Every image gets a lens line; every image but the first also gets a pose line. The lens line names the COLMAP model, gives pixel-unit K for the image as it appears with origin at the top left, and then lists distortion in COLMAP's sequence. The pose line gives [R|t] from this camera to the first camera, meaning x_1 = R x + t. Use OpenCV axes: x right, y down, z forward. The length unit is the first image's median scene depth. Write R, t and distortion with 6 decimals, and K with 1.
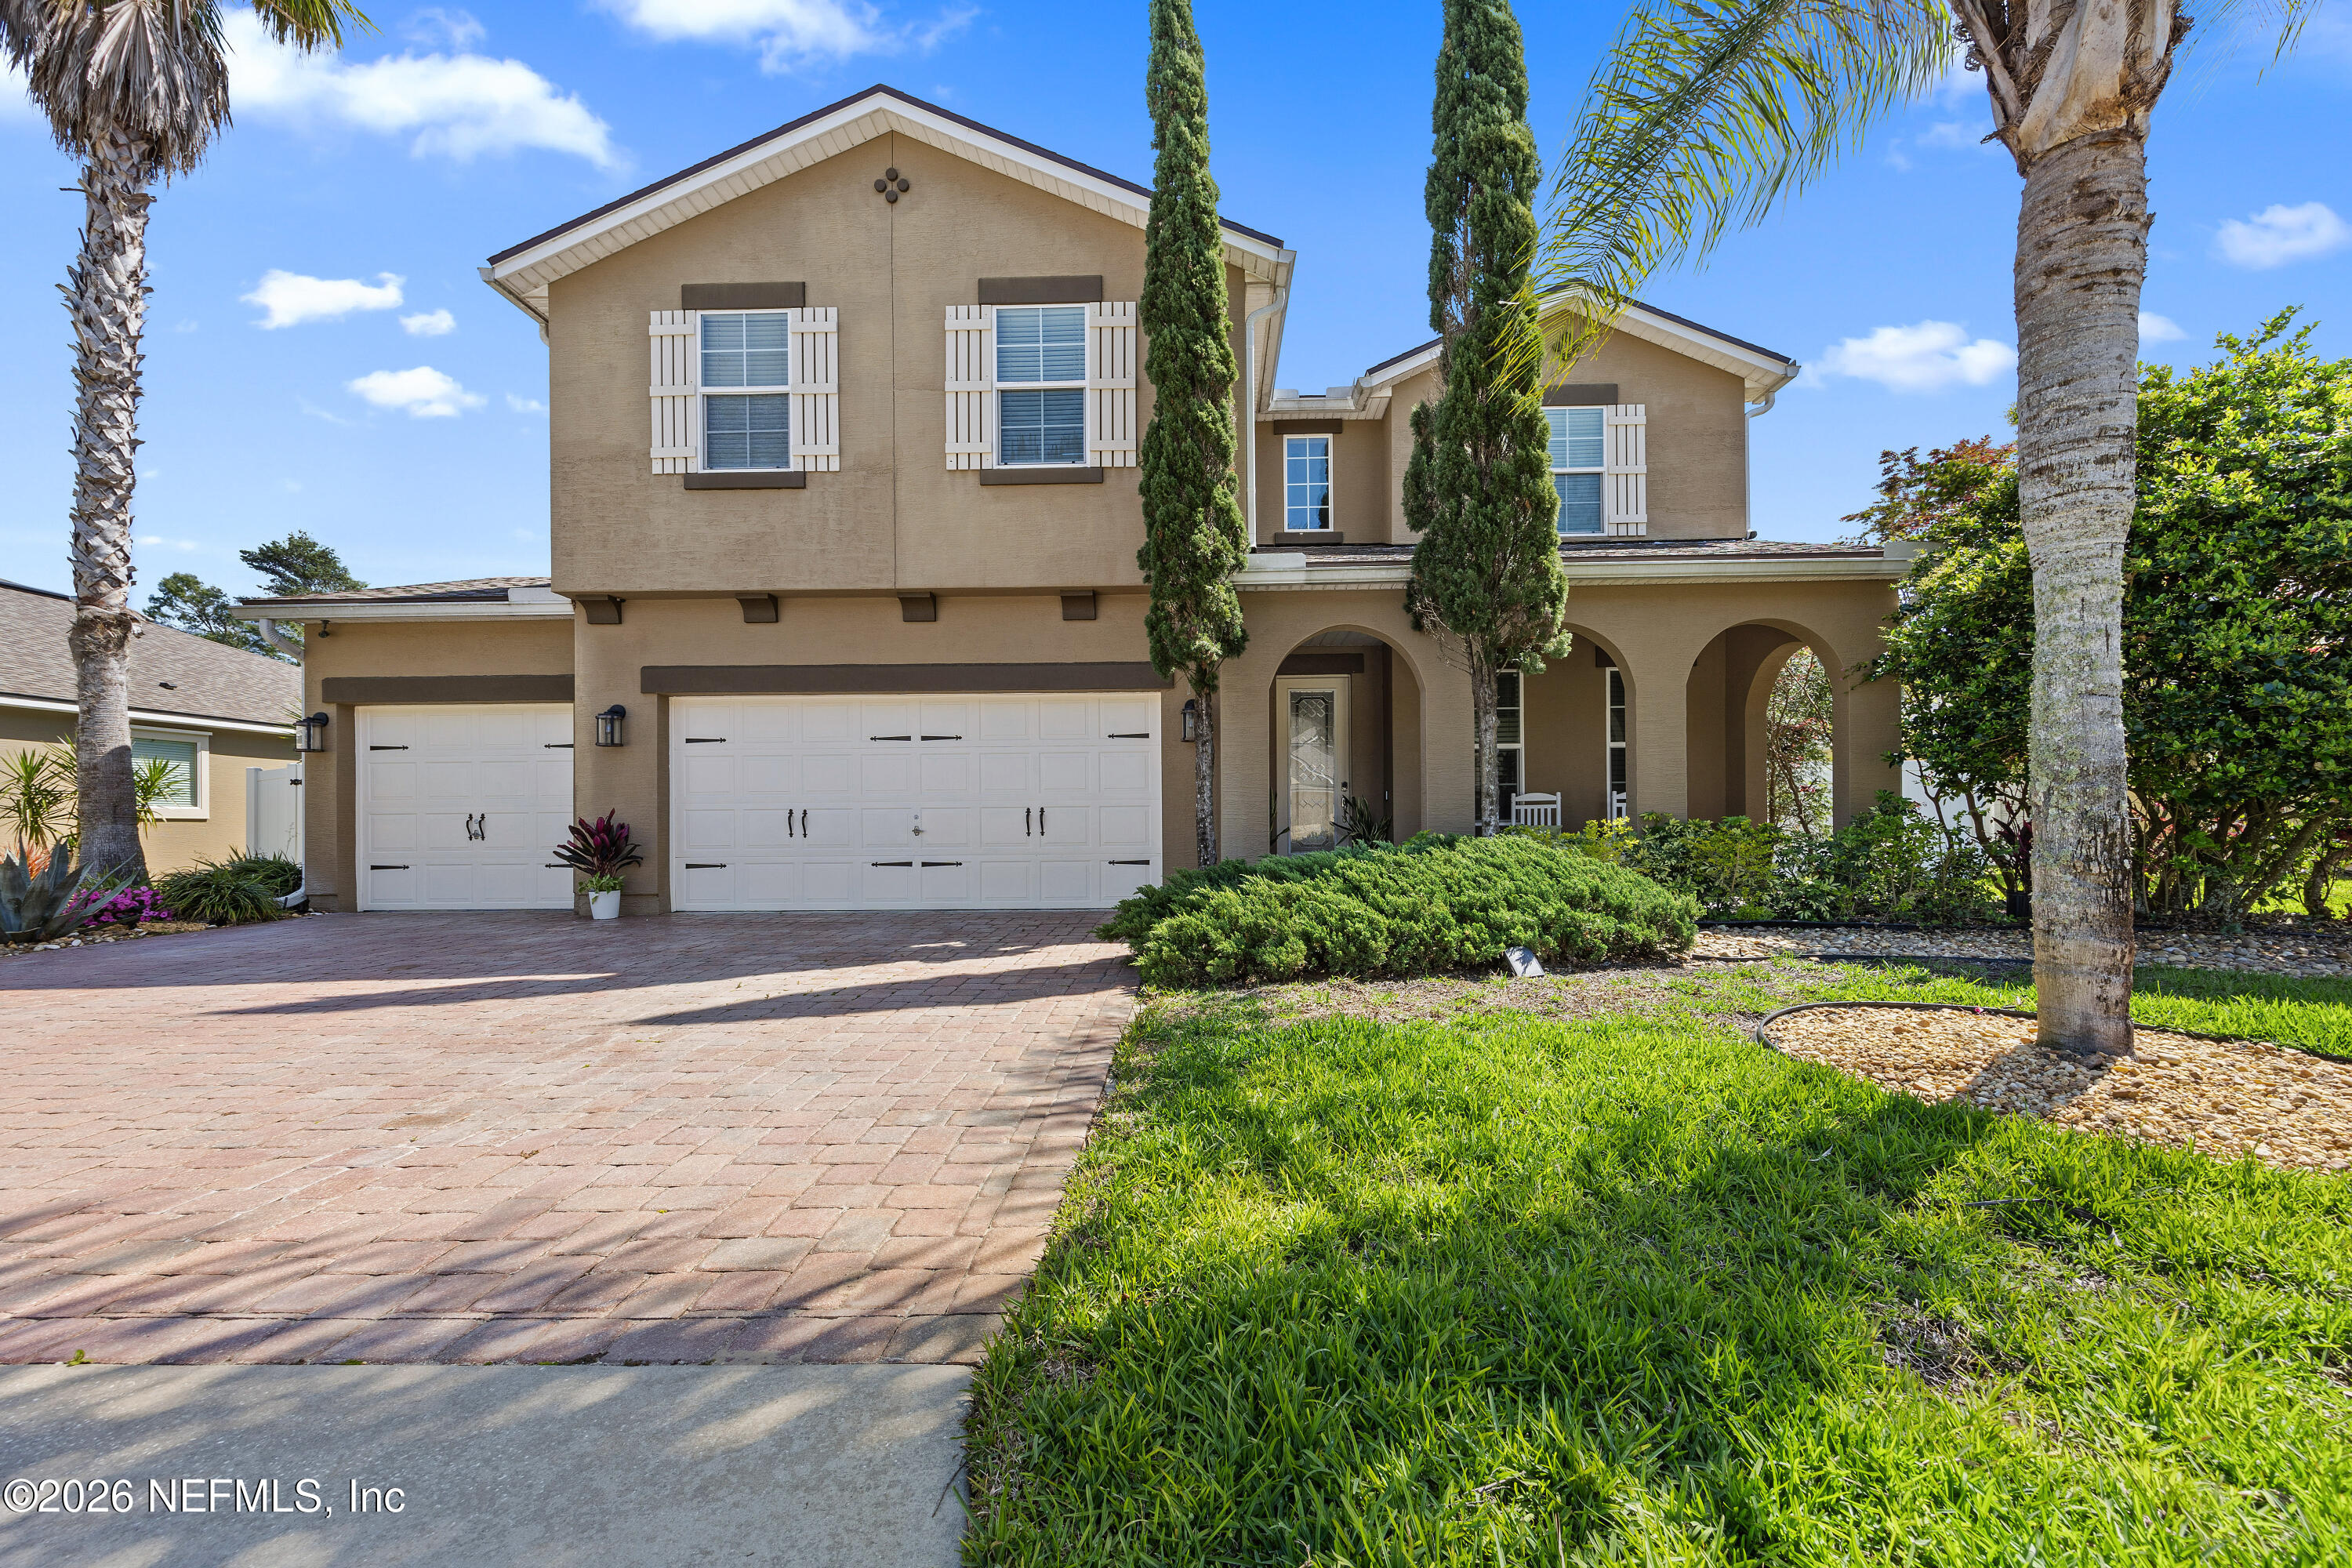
lens RADIAL K [[950.3, 0, 1172.6], [0, 950.3, 789.4], [0, 0, 1]] dist [0.003178, -0.000530]
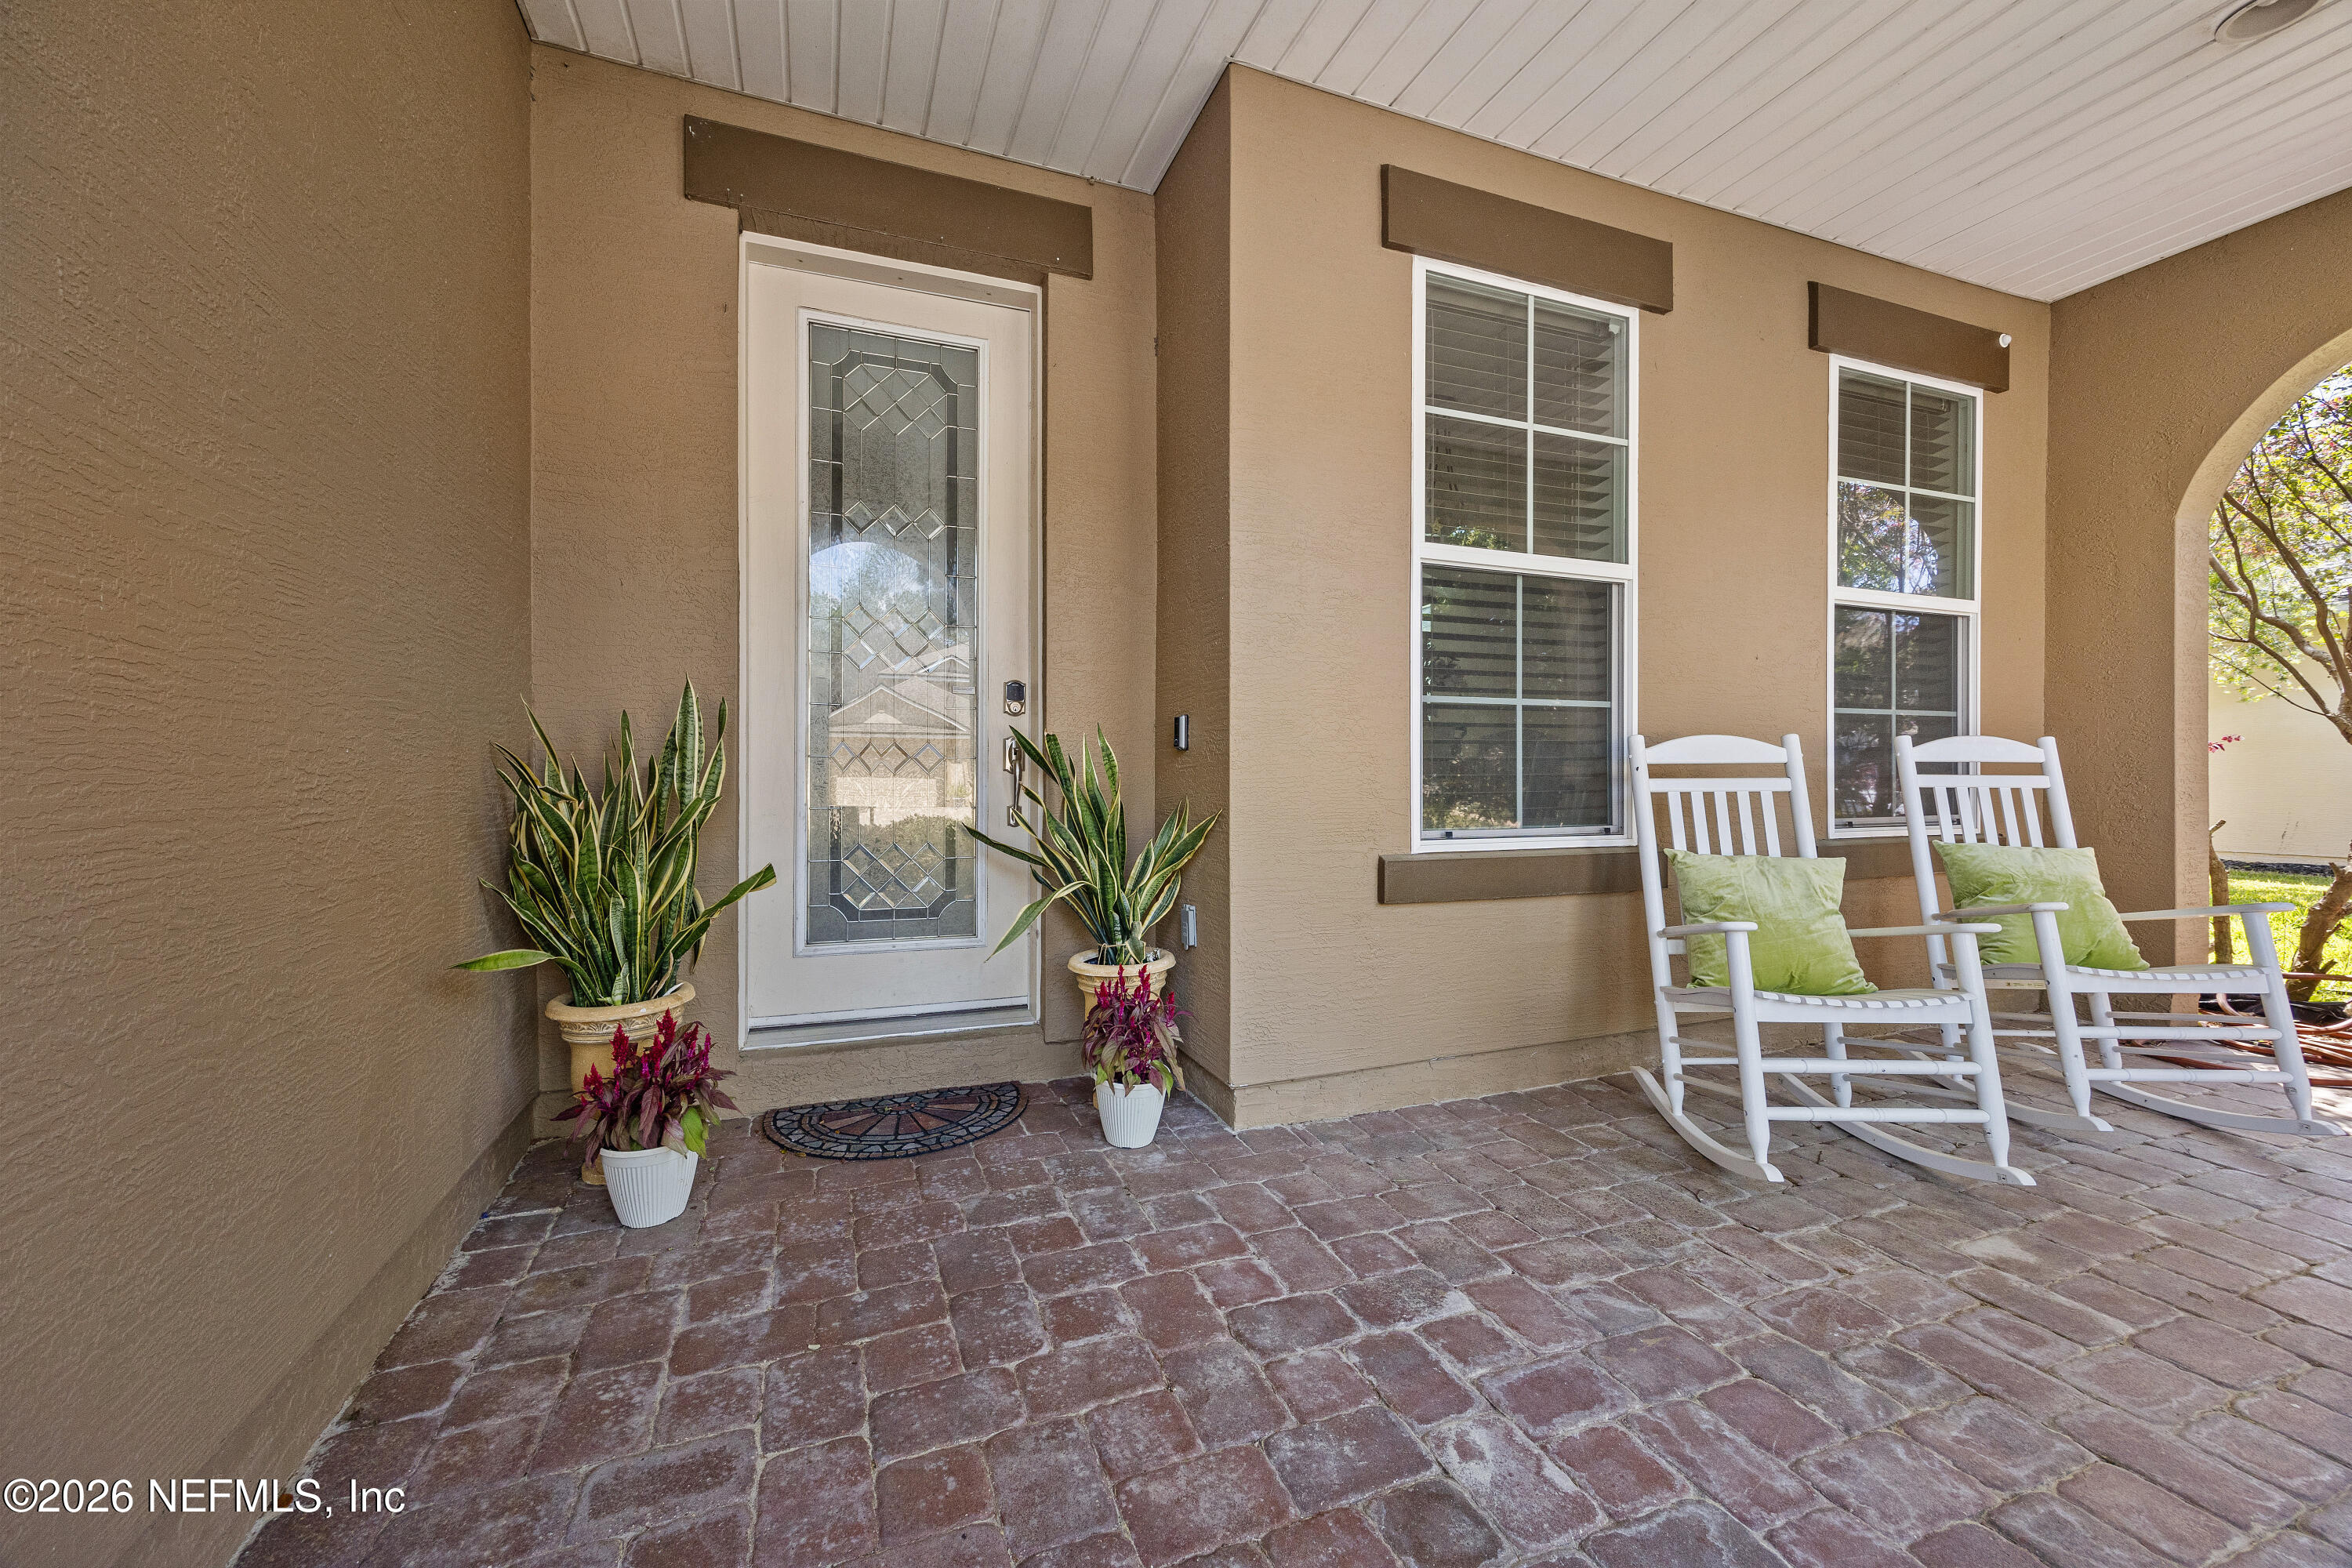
lens RADIAL K [[950.3, 0, 1178.4], [0, 950.3, 786.2], [0, 0, 1]] dist [0.003178, -0.000530]
pose [[0.936614, 0.008667, 0.350255, 0.144064], [-0.009634, 0.999953, 0.001016, 0.019621], [-0.350230, -0.004326, 0.936654, 0.798873]]
